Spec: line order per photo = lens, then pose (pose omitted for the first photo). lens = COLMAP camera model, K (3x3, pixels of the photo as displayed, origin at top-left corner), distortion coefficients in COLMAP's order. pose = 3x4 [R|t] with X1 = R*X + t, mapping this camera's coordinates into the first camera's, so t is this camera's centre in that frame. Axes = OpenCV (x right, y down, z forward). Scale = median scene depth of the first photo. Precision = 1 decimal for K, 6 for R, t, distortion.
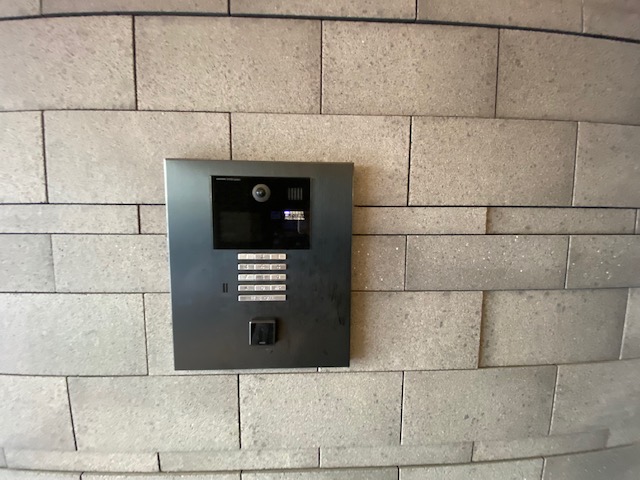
lens RADIAL K [[262.5, 0, 320.0], [0, 262.5, 240.0], [0, 0, 1]] dist [-0.000245, -0.000159]
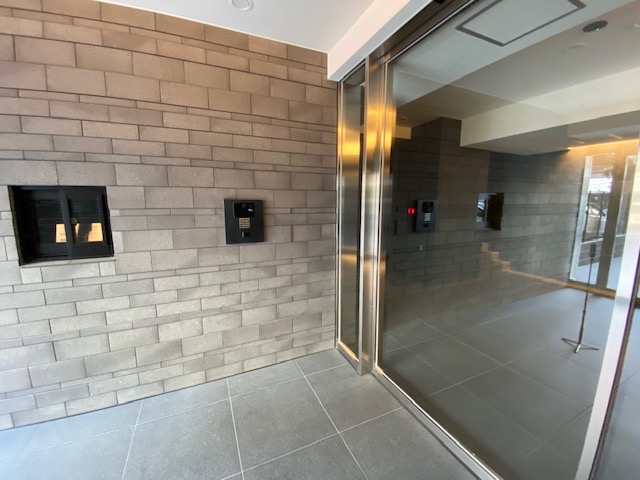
lens RADIAL K [[262.5, 0, 320.0], [0, 262.5, 240.0], [0, 0, 1]] dist [-0.000245, -0.000159]
pose [[0.930768, -0.056229, 0.361262, -0.655340], [0.047035, 0.998308, 0.034200, 0.330524], [-0.362573, -0.014841, 0.931837, -3.781453]]
